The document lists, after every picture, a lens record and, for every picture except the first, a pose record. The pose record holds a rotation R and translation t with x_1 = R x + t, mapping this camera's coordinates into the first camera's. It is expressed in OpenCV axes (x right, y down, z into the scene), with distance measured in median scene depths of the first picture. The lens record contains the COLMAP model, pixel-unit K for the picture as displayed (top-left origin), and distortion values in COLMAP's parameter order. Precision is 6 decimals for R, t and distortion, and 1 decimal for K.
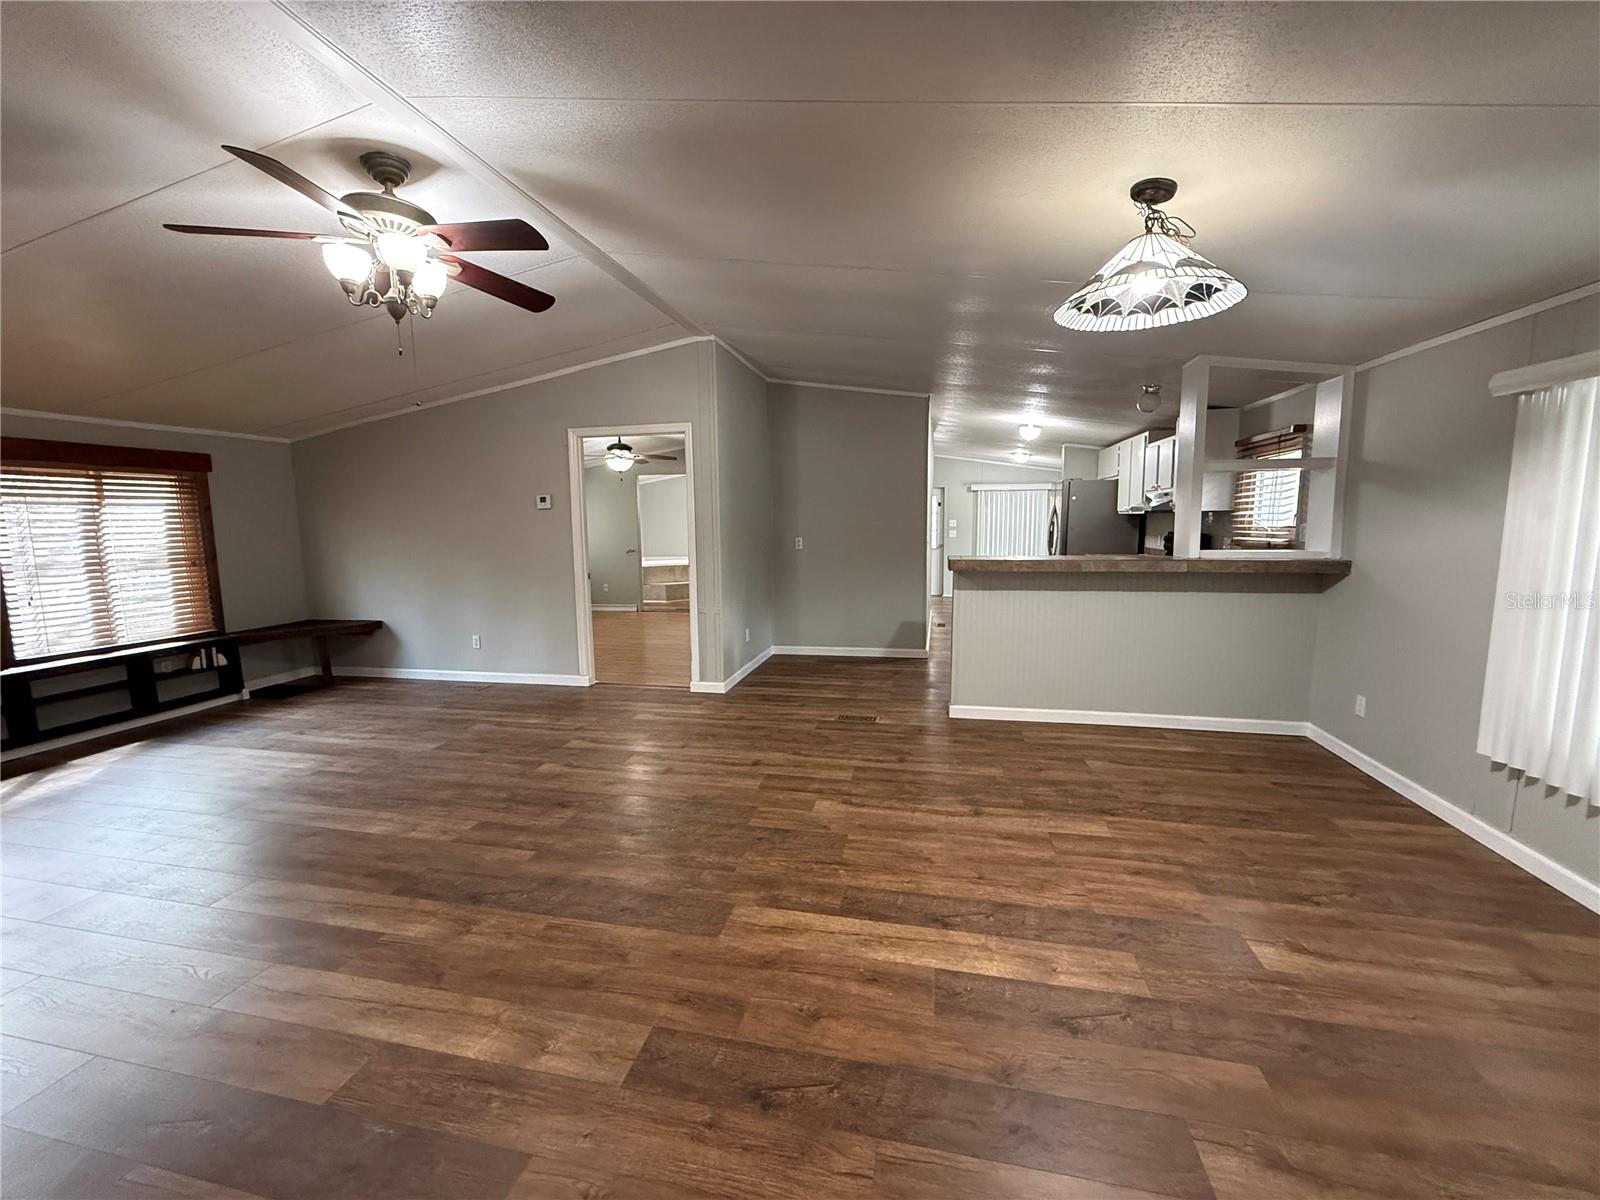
lens RADIAL K [[639.1, 0, 793.6], [0, 639.1, 598.1], [0, 0, 1]] dist [-0.000378, 0.000662]
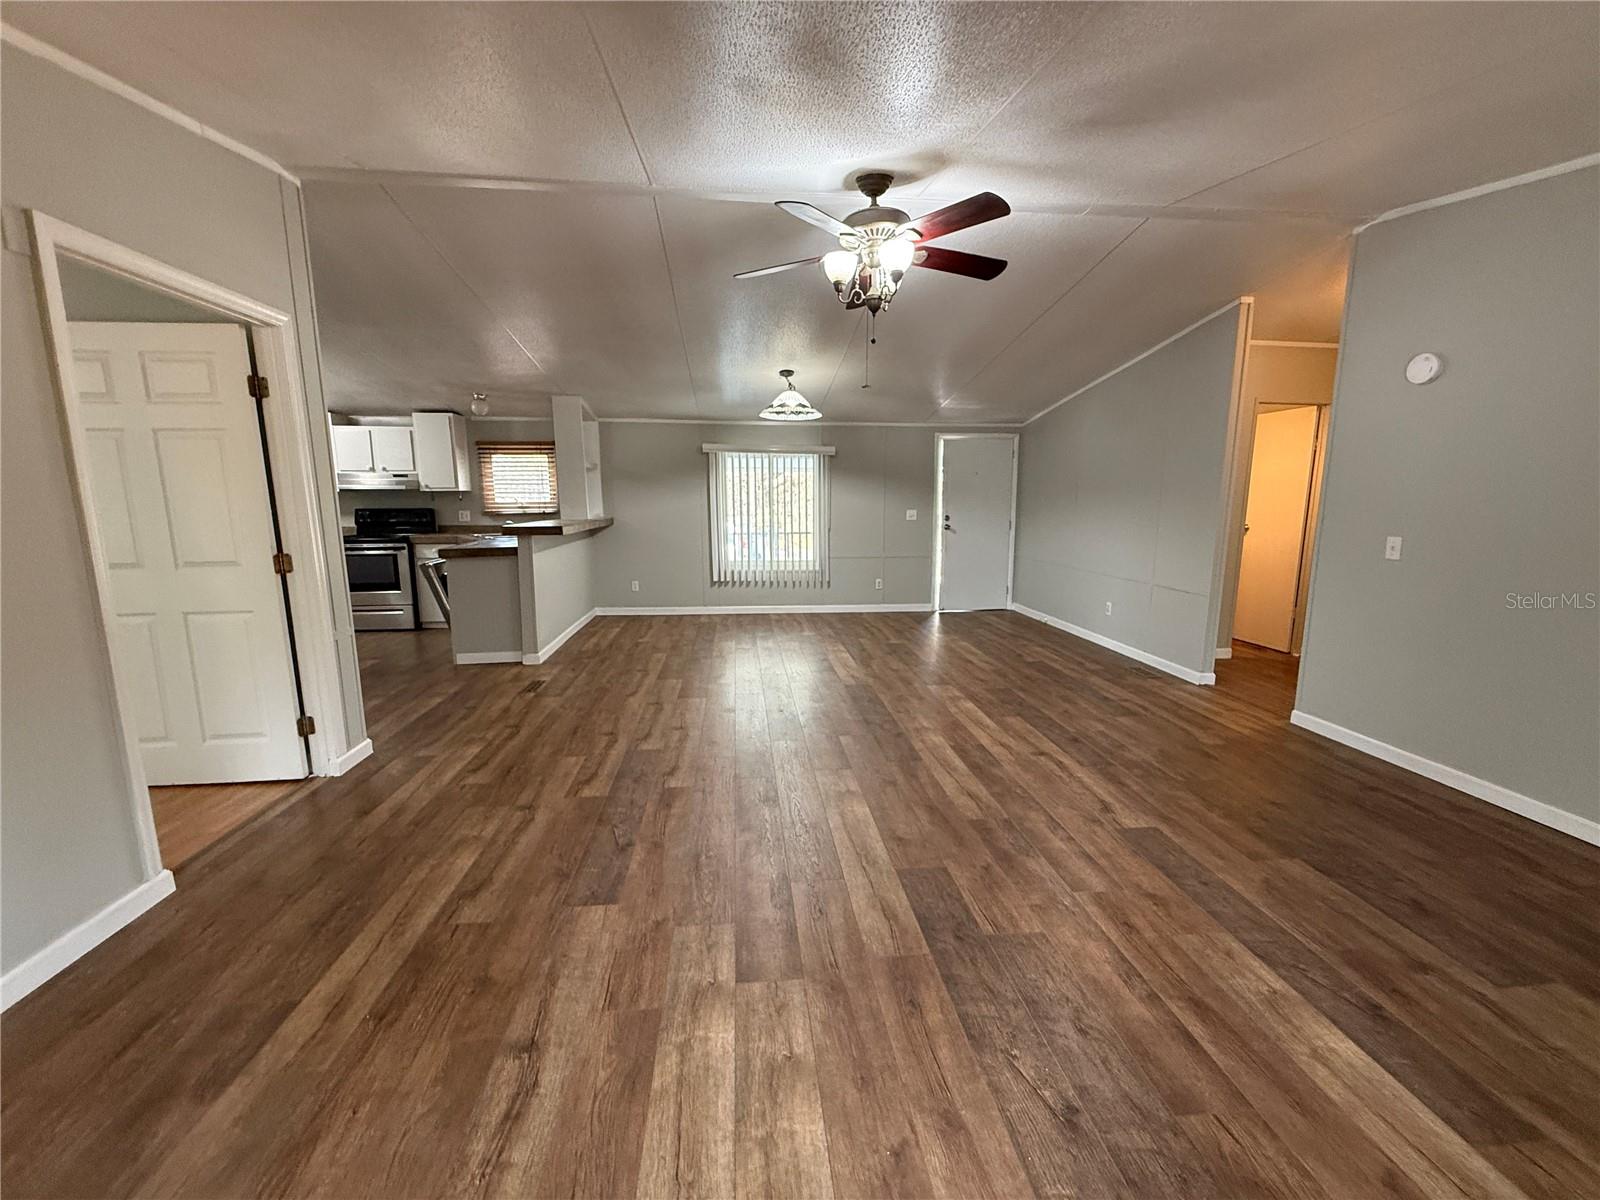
lens RADIAL K [[639.1, 0, 794.5], [0, 639.1, 599.4], [0, 0, 1]] dist [-0.000378, 0.000662]
pose [[-0.310847, -0.136999, 0.940535, -1.176120], [0.121065, 0.975790, 0.182146, -0.101275], [-0.942718, 0.170485, -0.286736, 1.049697]]
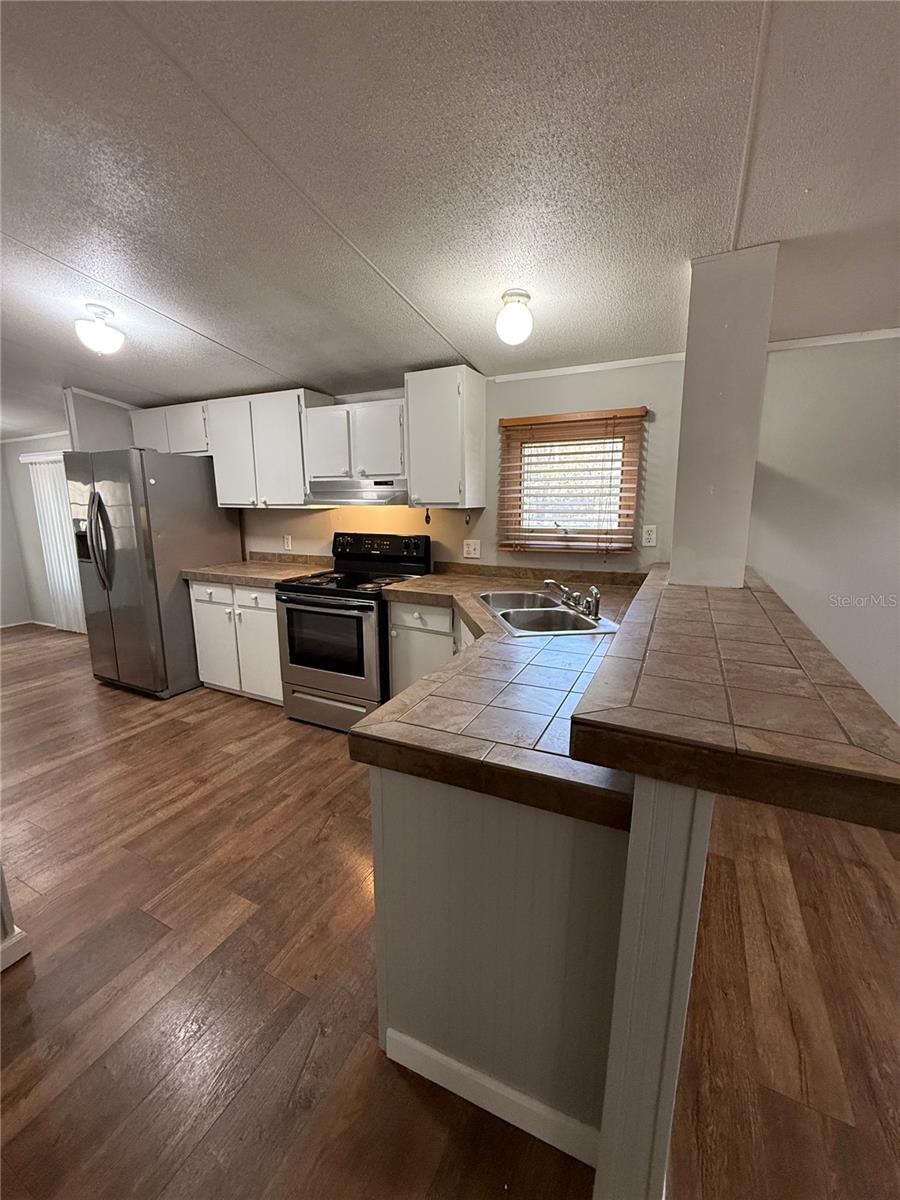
lens RADIAL K [[479.3, 0, 444.0], [0, 479.3, 598.6], [0, 0, 1]] dist [-0.000378, 0.000662]
pose [[0.235487, -0.179984, 0.955066, 0.092498], [0.114404, 0.981004, 0.156663, -0.169311], [-0.965121, 0.072371, 0.251604, 1.224866]]
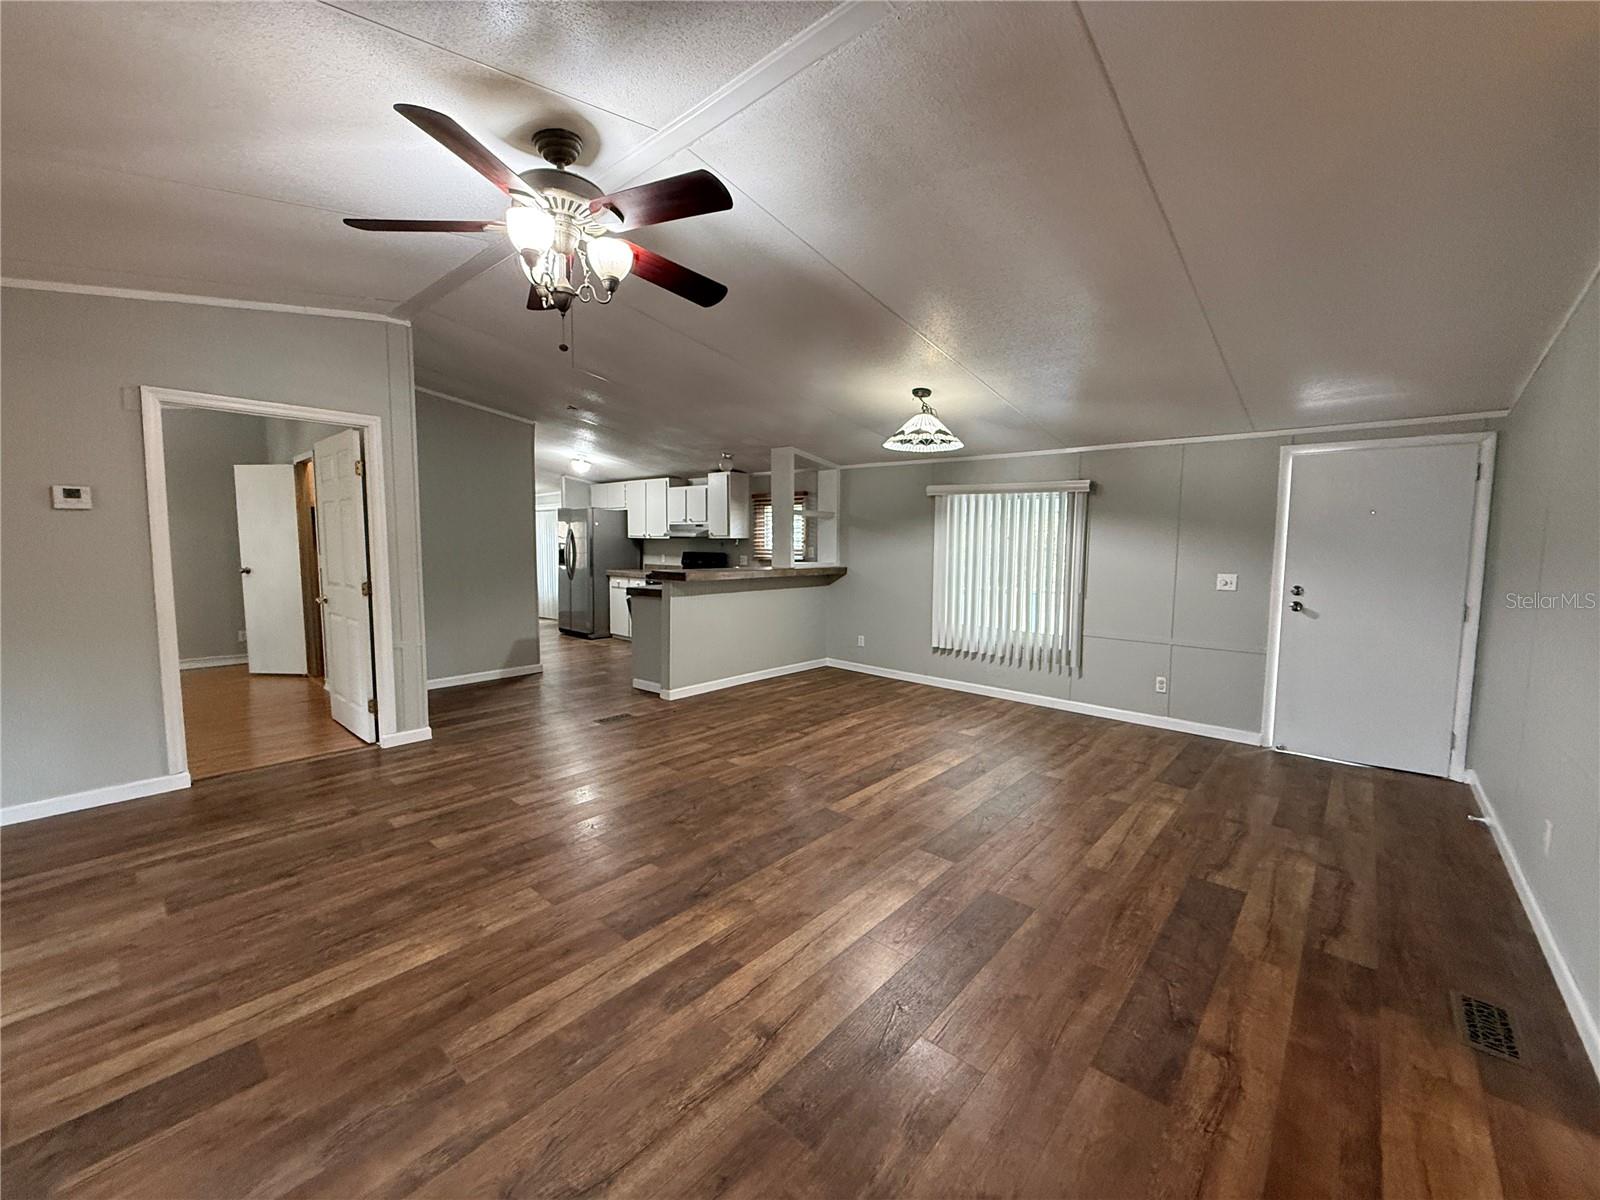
lens RADIAL K [[639.1, 0, 795.0], [0, 639.1, 598.4], [0, 0, 1]] dist [-0.000378, 0.000662]
pose [[0.484593, -0.059967, 0.872682, -0.849038], [0.088480, 0.995891, 0.019301, -0.015501], [-0.870253, 0.067862, 0.487908, 0.204404]]
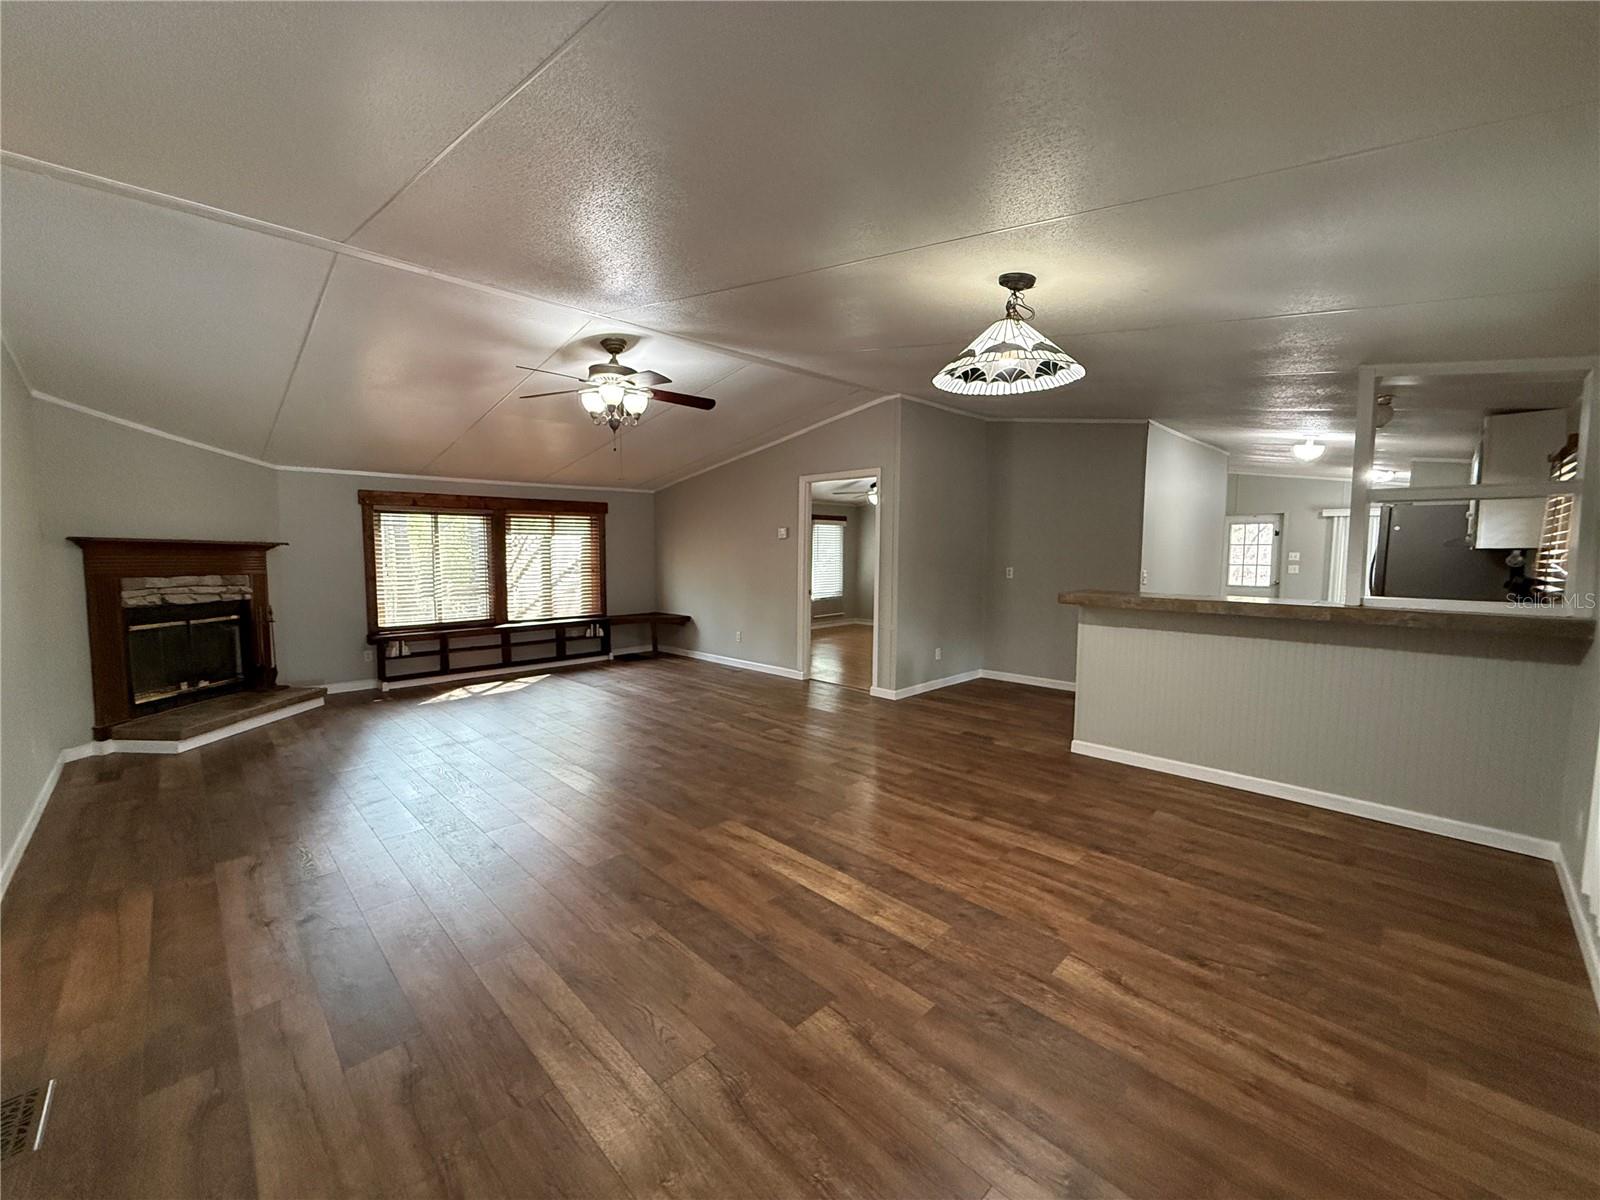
lens RADIAL K [[639.1, 0, 794.1], [0, 639.1, 594.1], [0, 0, 1]] dist [-0.000378, 0.000662]
pose [[0.838433, 0.055097, -0.542213, 0.488567], [-0.079591, 0.996589, -0.021805, -0.001490], [0.539162, 0.061437, 0.839958, -0.097994]]
